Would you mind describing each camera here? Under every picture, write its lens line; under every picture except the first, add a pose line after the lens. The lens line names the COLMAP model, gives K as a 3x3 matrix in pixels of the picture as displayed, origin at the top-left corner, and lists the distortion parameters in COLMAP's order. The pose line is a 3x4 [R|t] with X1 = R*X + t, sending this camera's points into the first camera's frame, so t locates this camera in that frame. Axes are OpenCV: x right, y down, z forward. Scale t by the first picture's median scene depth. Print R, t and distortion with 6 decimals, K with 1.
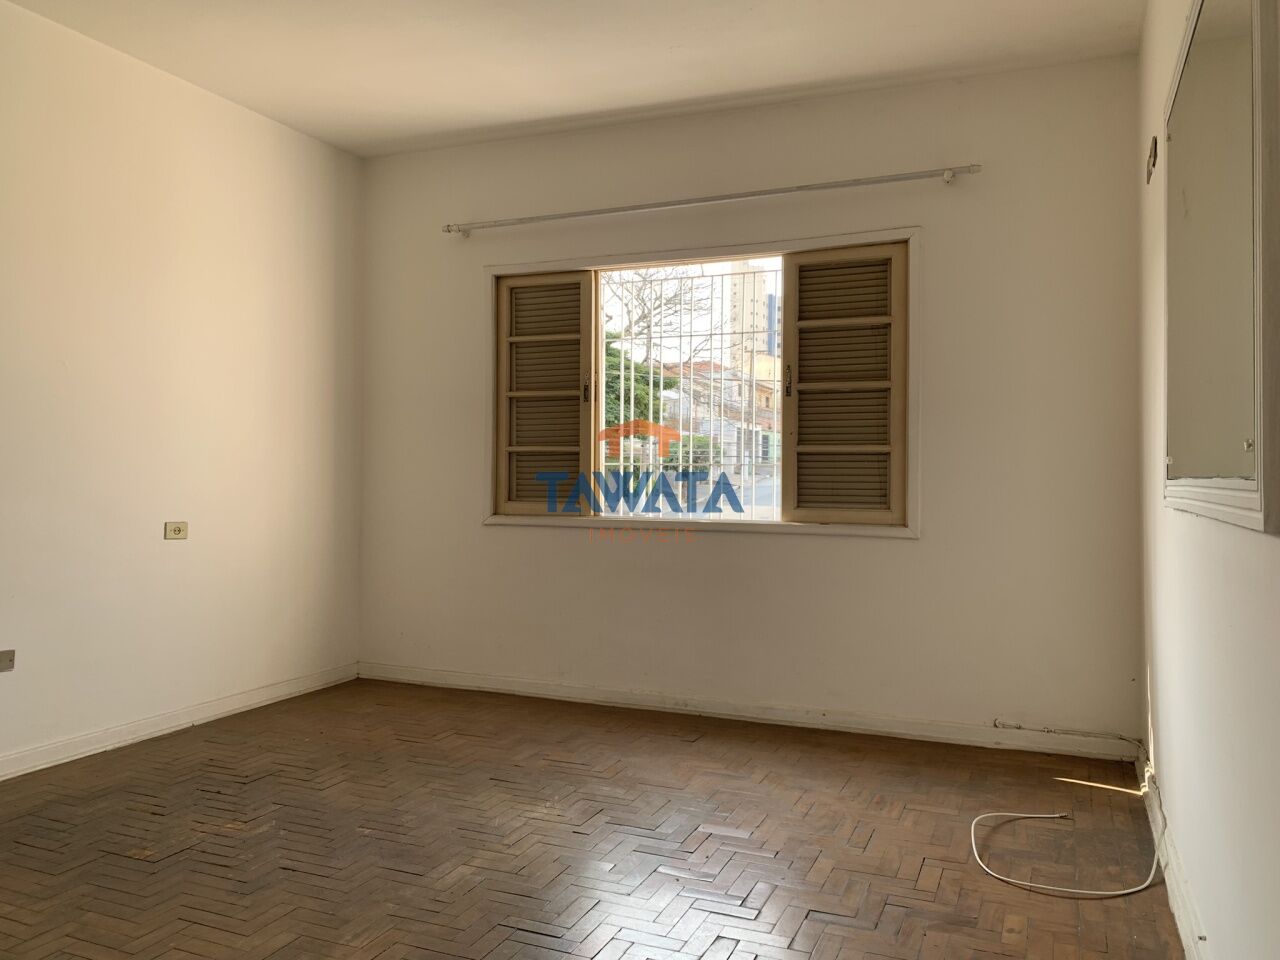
lens RADIAL K [[970.6, 0, 639.7], [0, 970.6, 476.6], [0, 0, 1]] dist [0.033292, -0.033860]
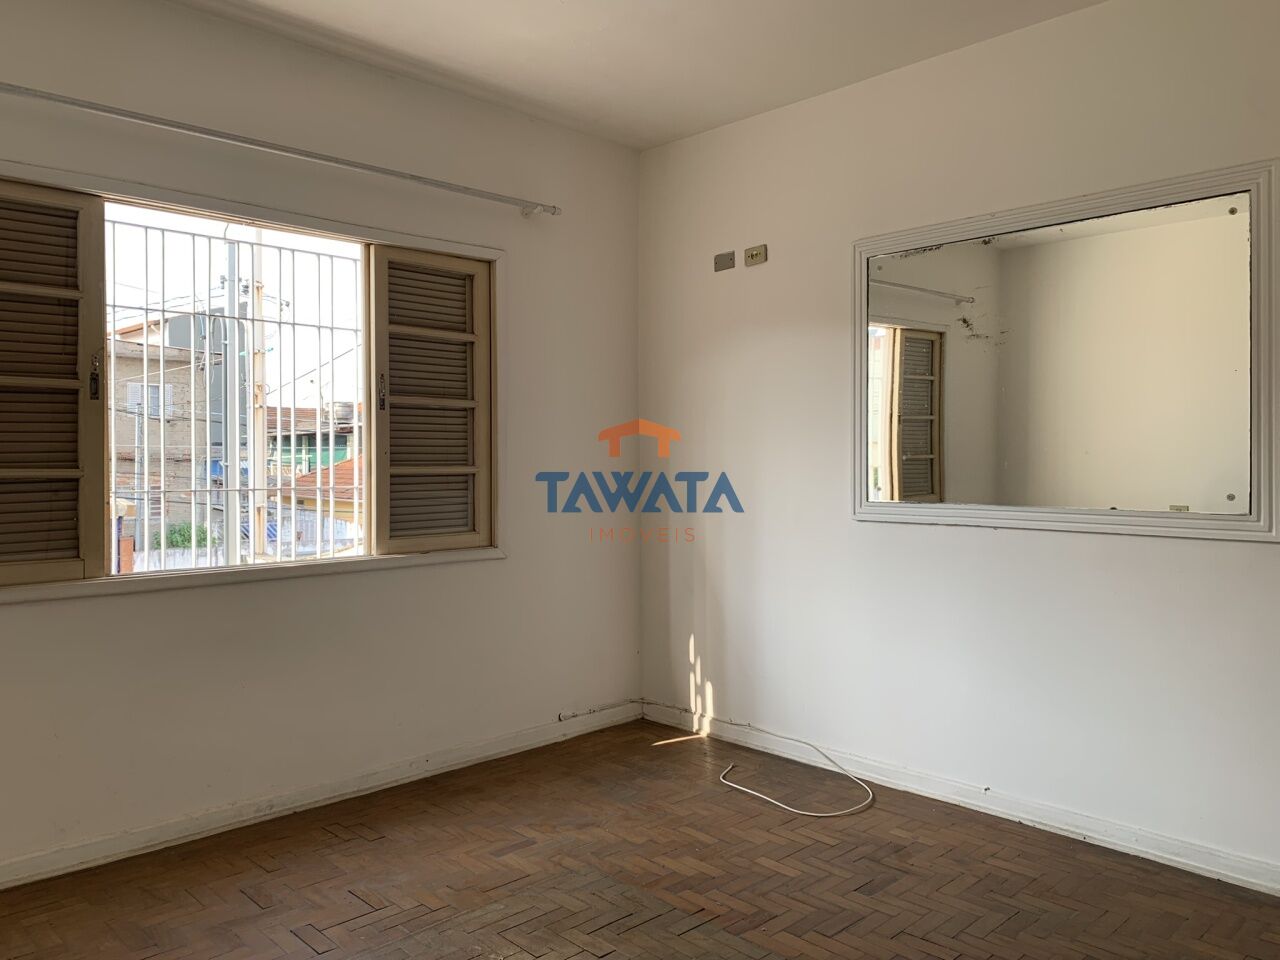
lens RADIAL K [[970.6, 0, 638.3], [0, 970.6, 472.9], [0, 0, 1]] dist [0.033292, -0.033860]
pose [[0.388918, -0.020319, 0.921048, -0.580942], [0.004427, 0.999786, 0.020187, -0.044512], [-0.921262, -0.003773, 0.388925, 0.467358]]
